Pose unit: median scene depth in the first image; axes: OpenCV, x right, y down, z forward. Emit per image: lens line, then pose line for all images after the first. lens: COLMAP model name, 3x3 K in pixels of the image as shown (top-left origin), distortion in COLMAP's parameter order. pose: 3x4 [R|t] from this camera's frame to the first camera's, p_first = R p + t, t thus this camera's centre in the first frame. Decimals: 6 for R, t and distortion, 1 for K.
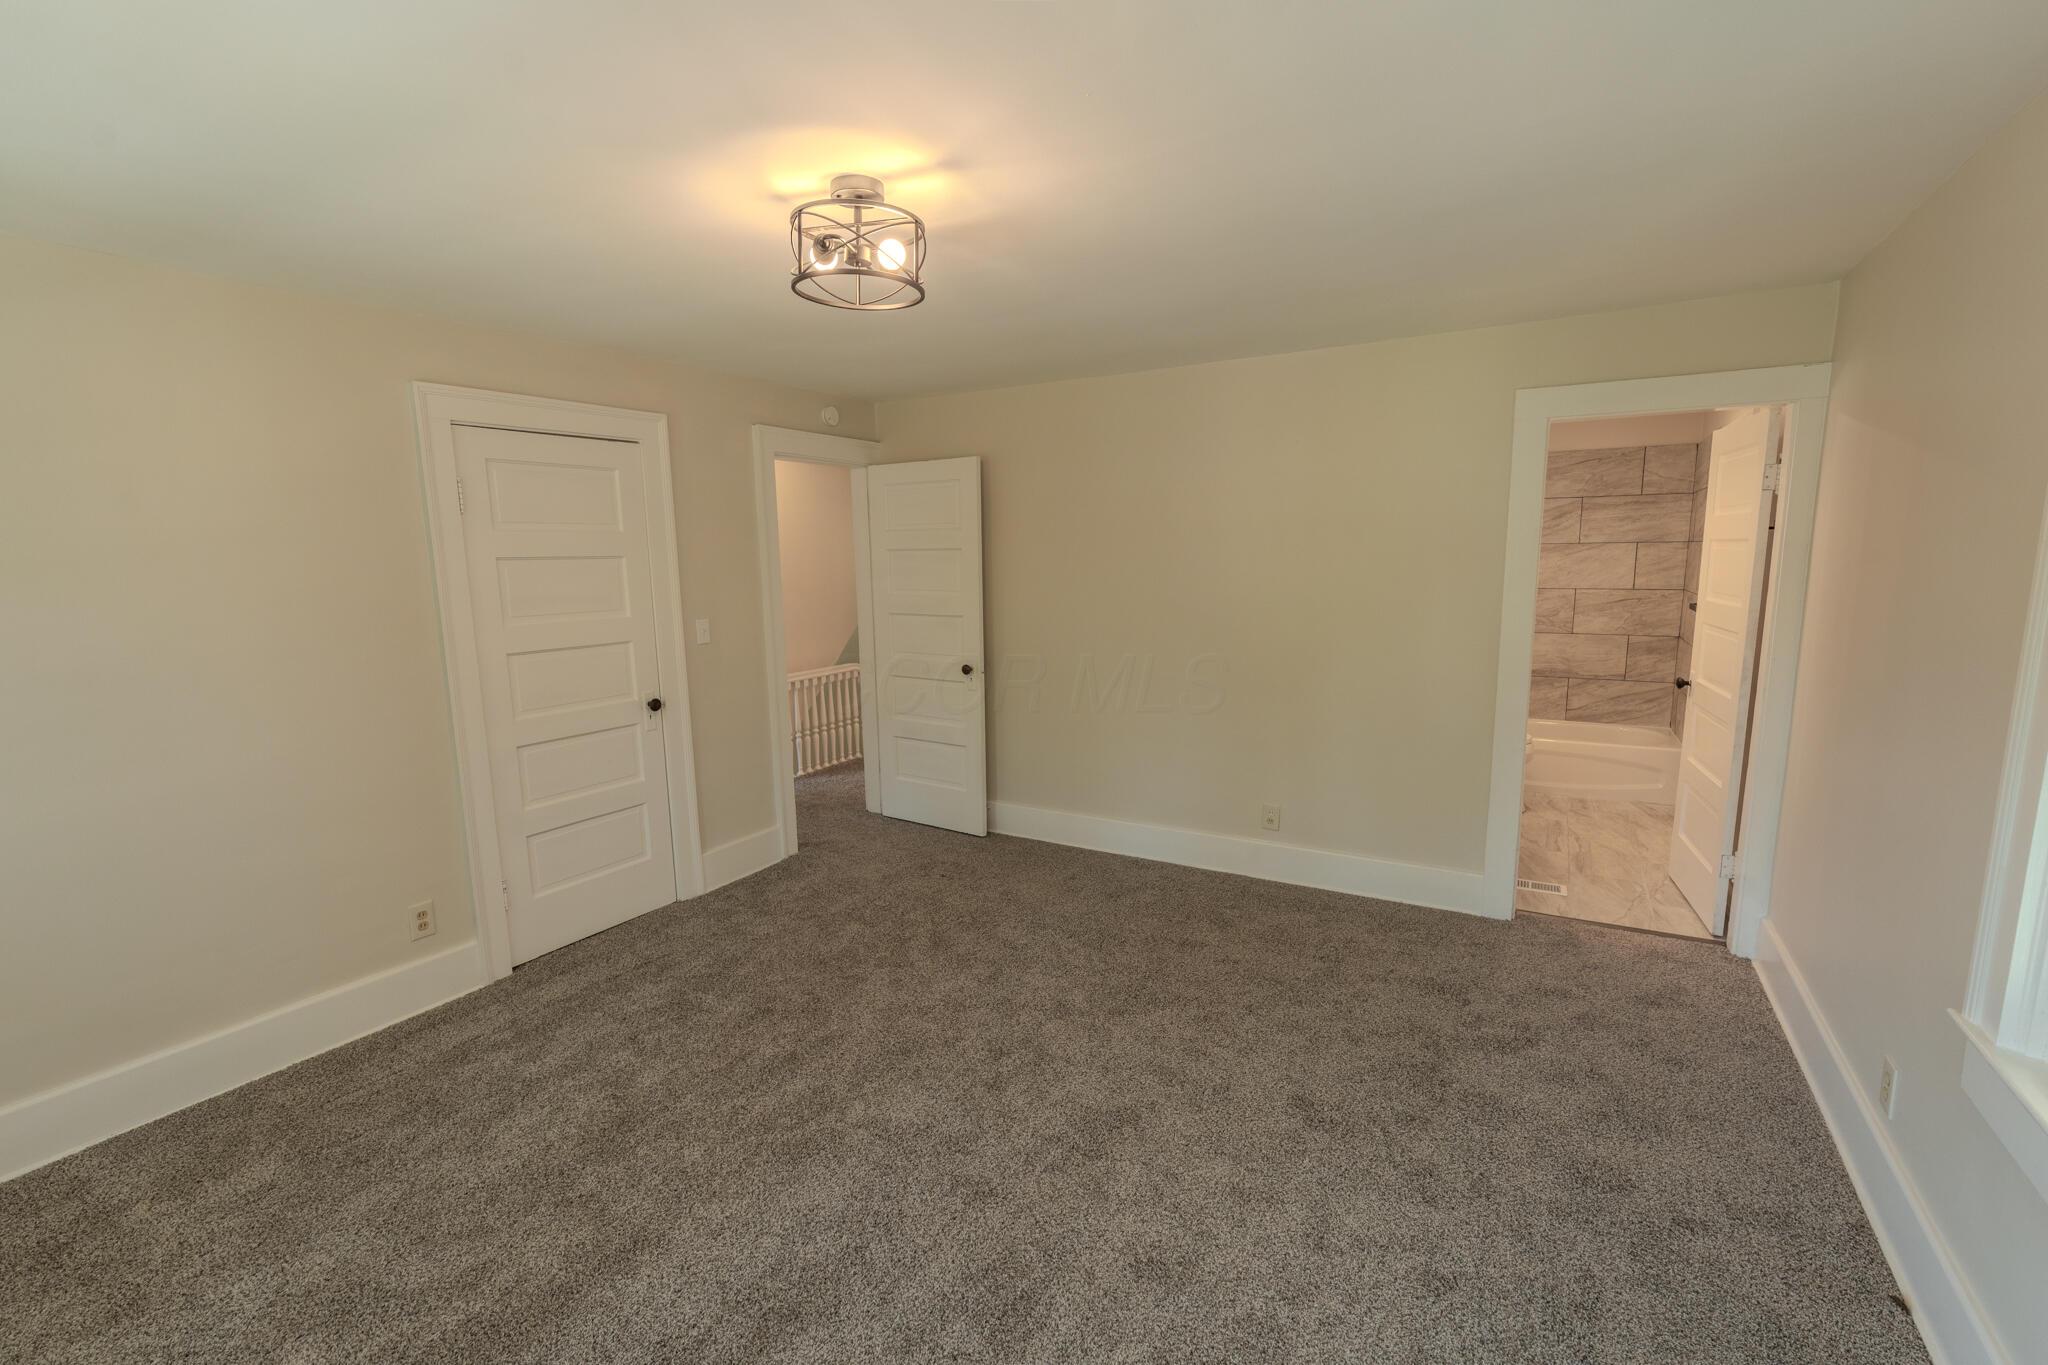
lens RADIAL K [[895.0, 0, 1025.5], [0, 895.0, 688.7], [0, 0, 1]] dist [-0.000549, -0.000333]
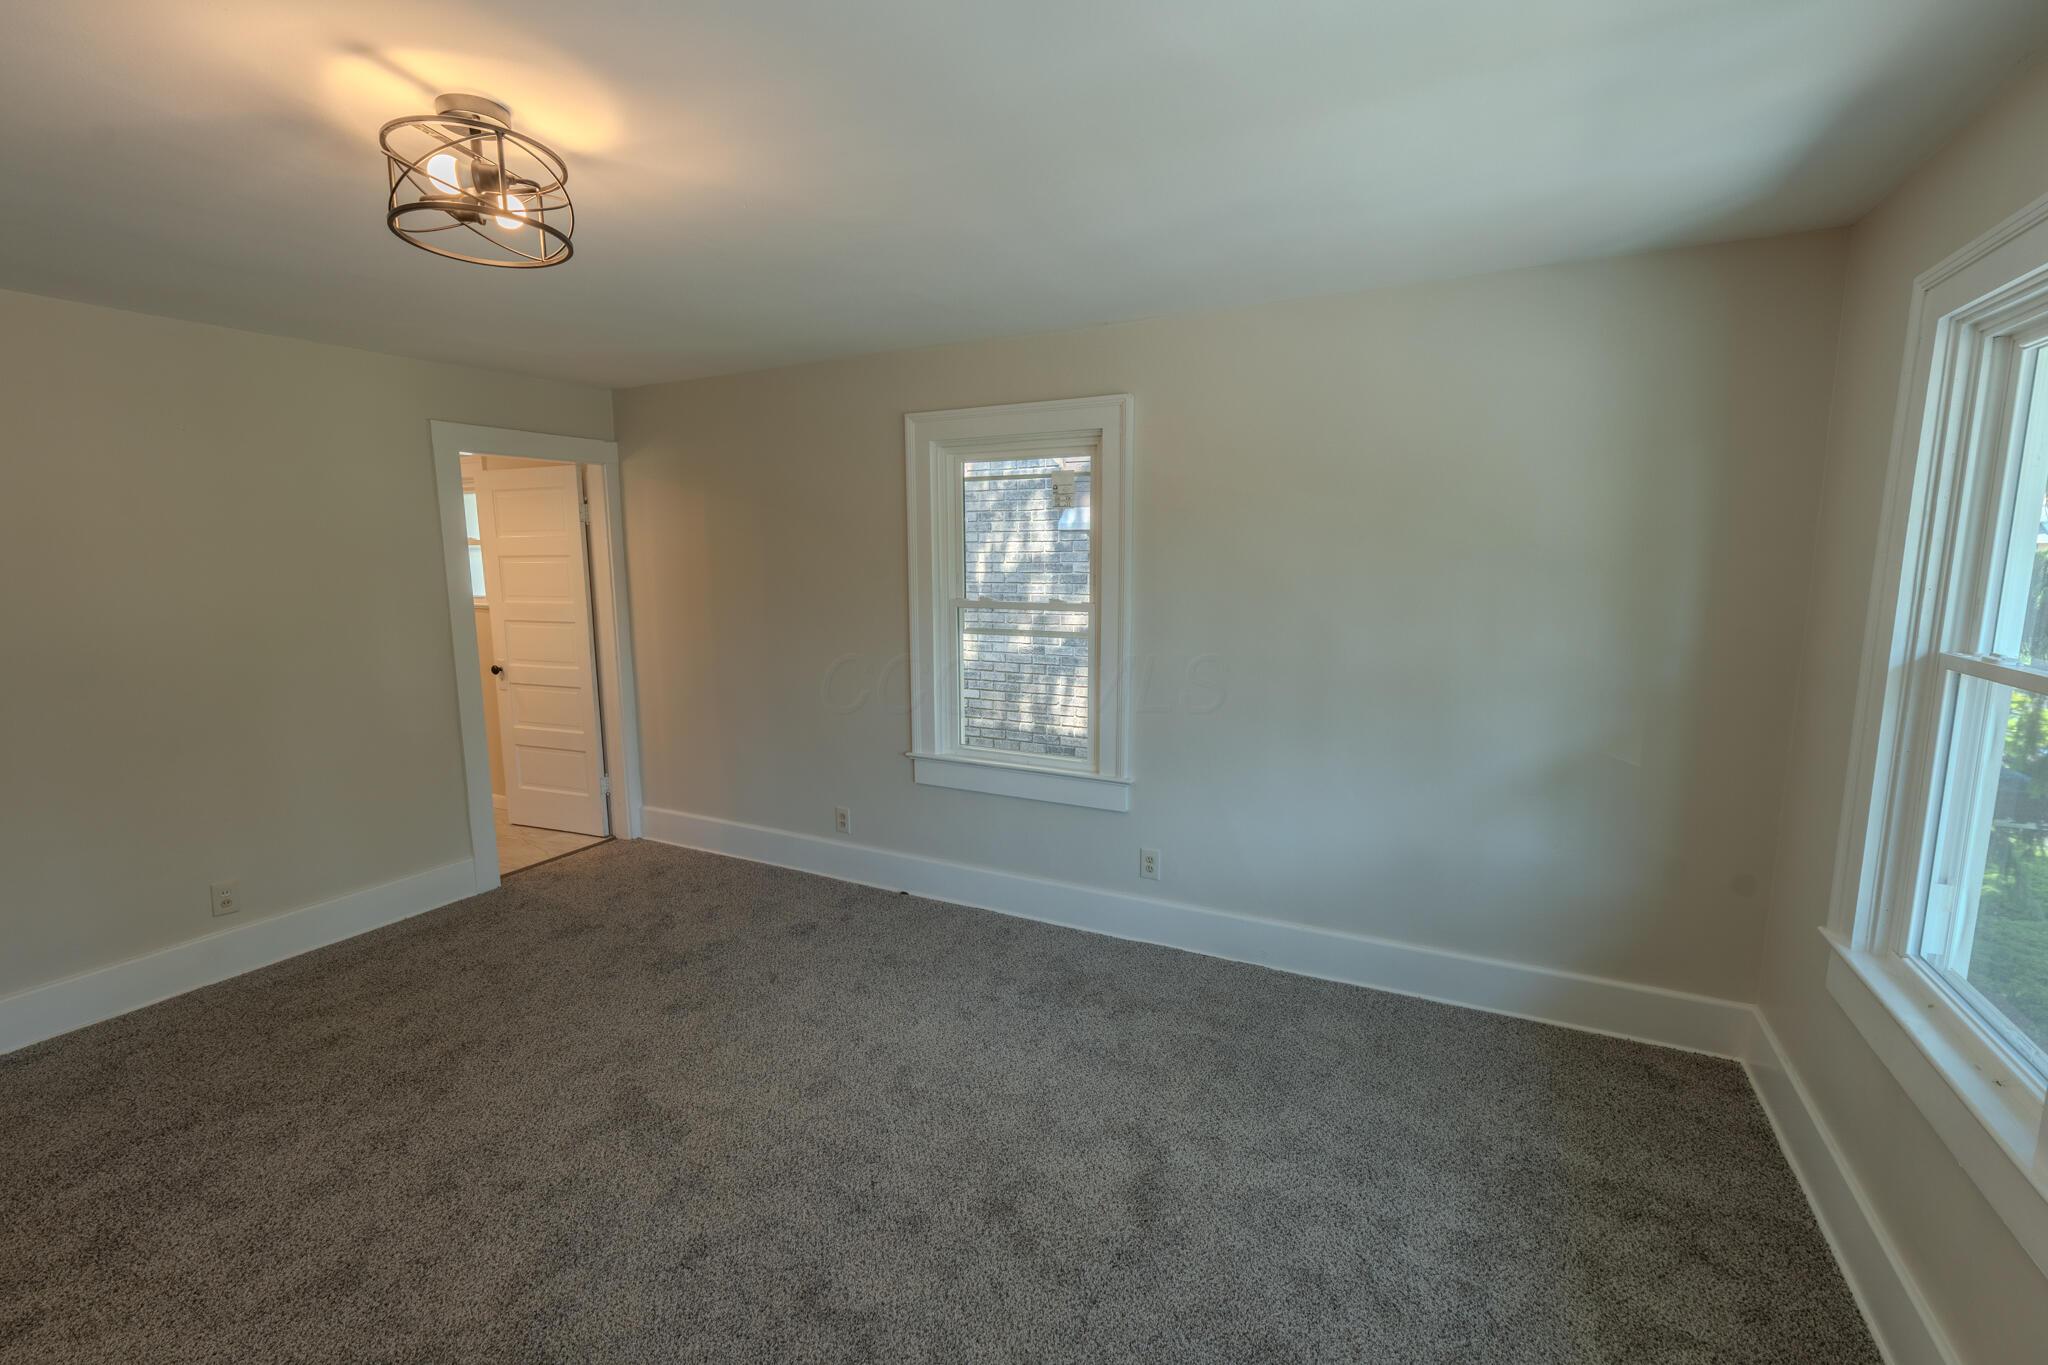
lens RADIAL K [[889.0, 0, 1024.0], [0, 889.0, 682.5], [0, 0, 1]] dist [-0.001789, -0.000373]
pose [[-0.039661, -0.129991, 0.990722, -0.543718], [0.162197, 0.977514, 0.134751, -0.037440], [-0.985961, 0.166037, -0.017685, 0.300752]]
